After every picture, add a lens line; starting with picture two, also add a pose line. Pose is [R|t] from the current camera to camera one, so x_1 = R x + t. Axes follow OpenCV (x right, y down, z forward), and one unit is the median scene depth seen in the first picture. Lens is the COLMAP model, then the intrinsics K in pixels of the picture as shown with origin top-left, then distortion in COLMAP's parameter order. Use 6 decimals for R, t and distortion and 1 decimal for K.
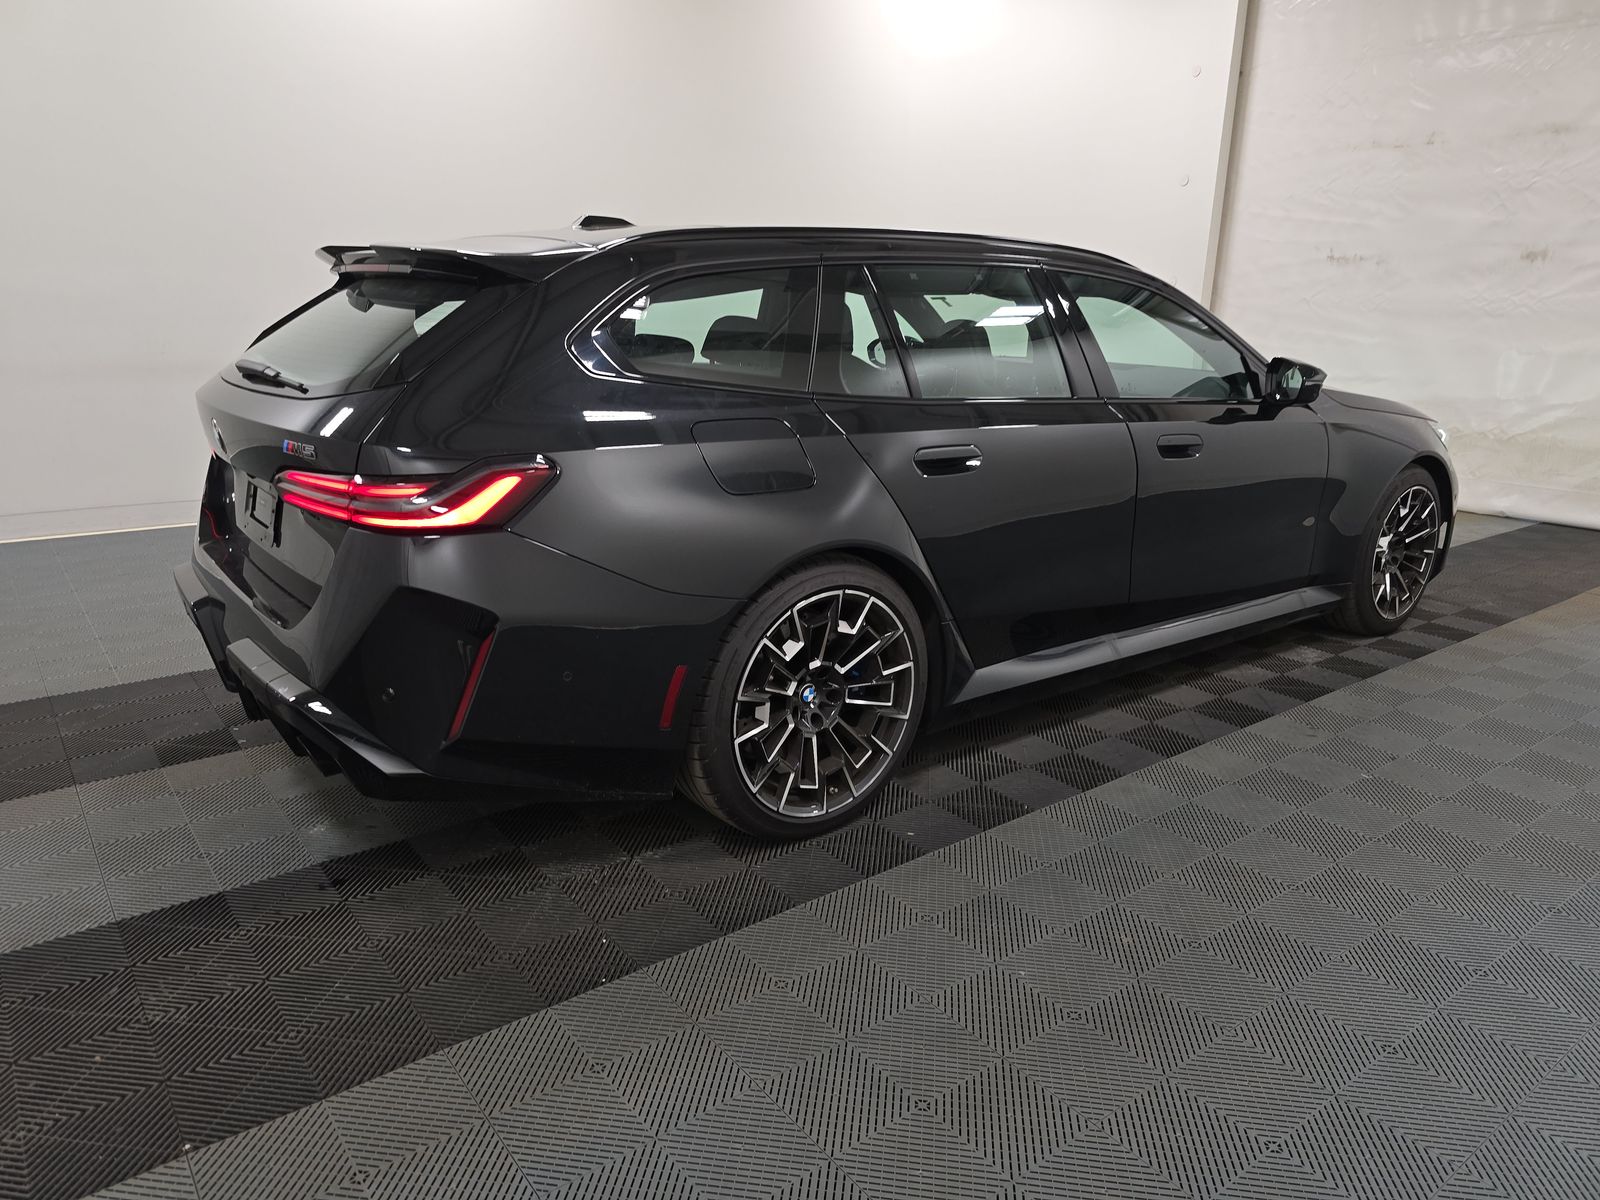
lens RADIAL K [[1087.9, 0, 800.0], [0, 1087.9, 600.0], [0, 0, 1]] dist [0.004690, -0.000613]
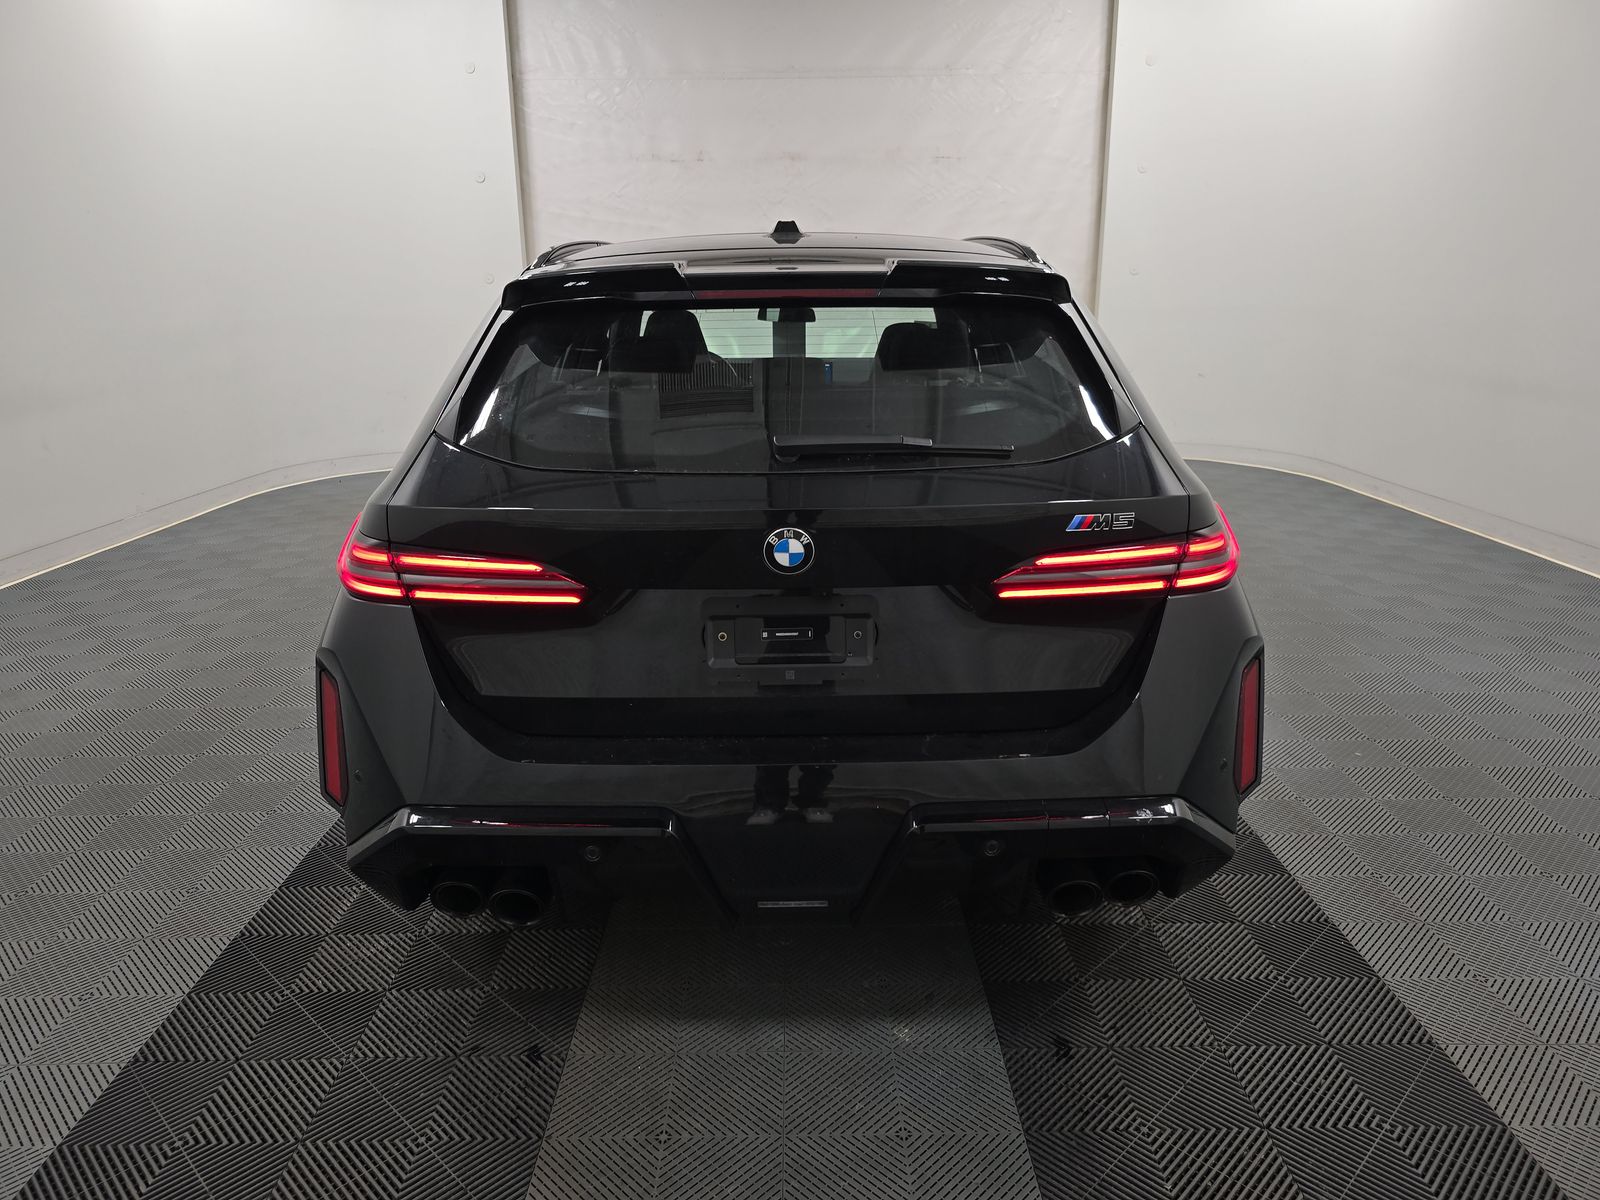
lens RADIAL K [[1087.9, 0, 800.0], [0, 1087.9, 600.0], [0, 0, 1]] dist [0.004690, -0.000613]
pose [[0.605933, -0.239310, 0.758667, -0.402721], [0.236474, 0.964755, 0.115450, -0.072580], [-0.759556, 0.109450, 0.641168, 0.225193]]
